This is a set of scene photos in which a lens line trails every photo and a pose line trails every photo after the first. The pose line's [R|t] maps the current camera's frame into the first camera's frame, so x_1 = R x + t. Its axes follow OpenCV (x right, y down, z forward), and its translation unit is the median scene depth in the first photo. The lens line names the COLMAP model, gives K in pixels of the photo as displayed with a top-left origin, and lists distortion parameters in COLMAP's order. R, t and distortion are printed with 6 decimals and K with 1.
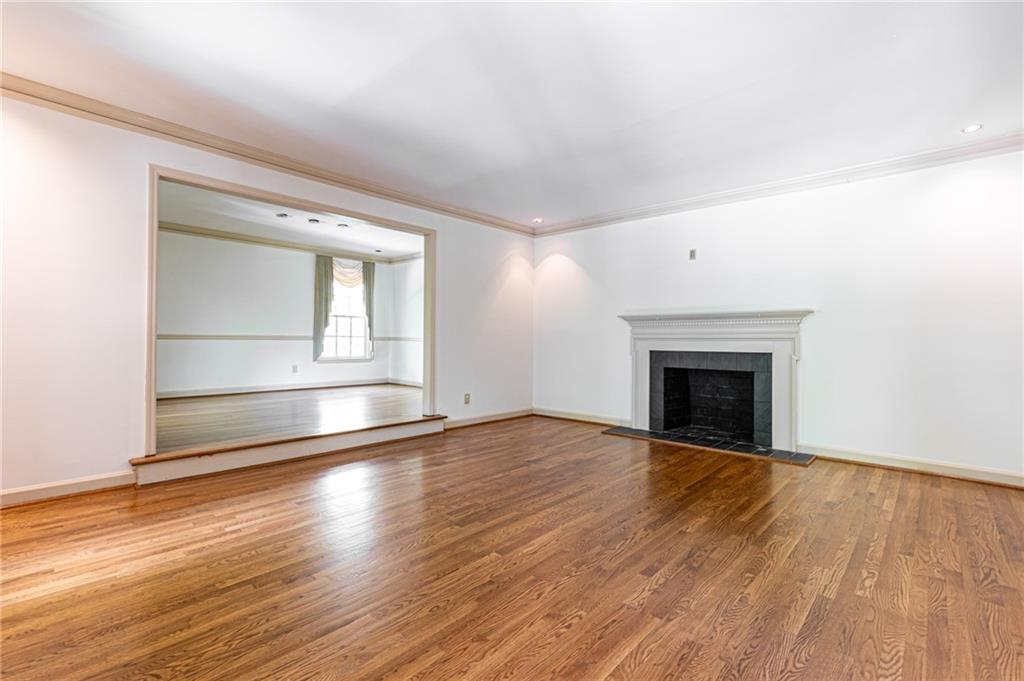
lens RADIAL K [[458.8, 0, 516.4], [0, 458.8, 336.0], [0, 0, 1]] dist [0.003393, -0.000215]
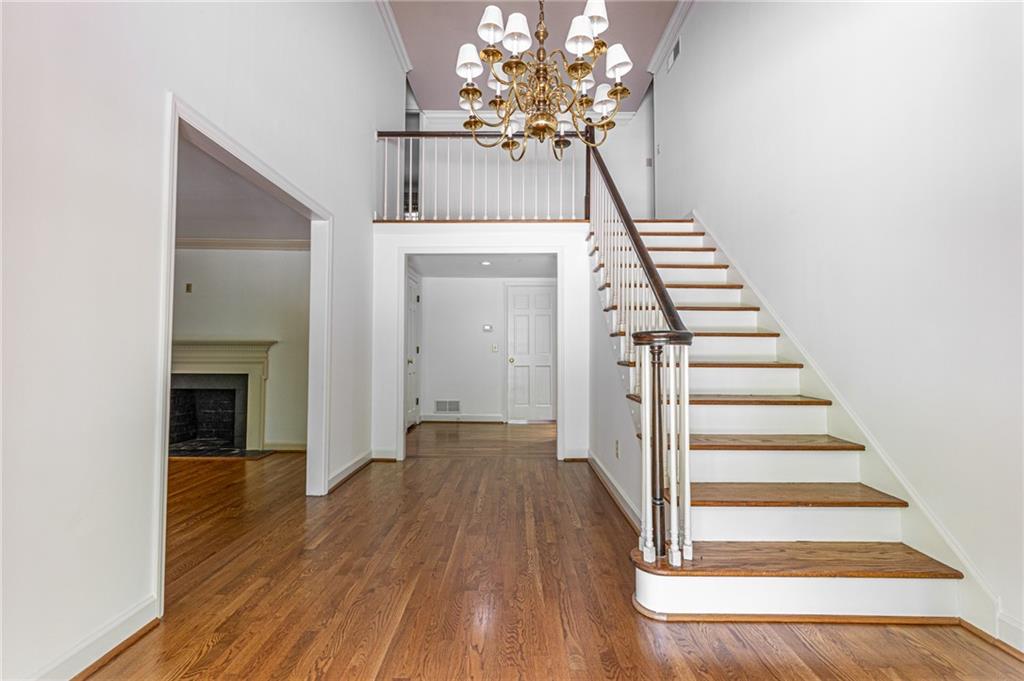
lens RADIAL K [[458.8, 0, 516.4], [0, 458.8, 336.0], [0, 0, 1]] dist [0.003393, -0.000215]
pose [[0.744008, 0.018003, 0.667929, 0.255949], [-0.007087, 0.999793, -0.019054, -0.047851], [-0.668134, 0.009443, 0.743981, -0.426125]]
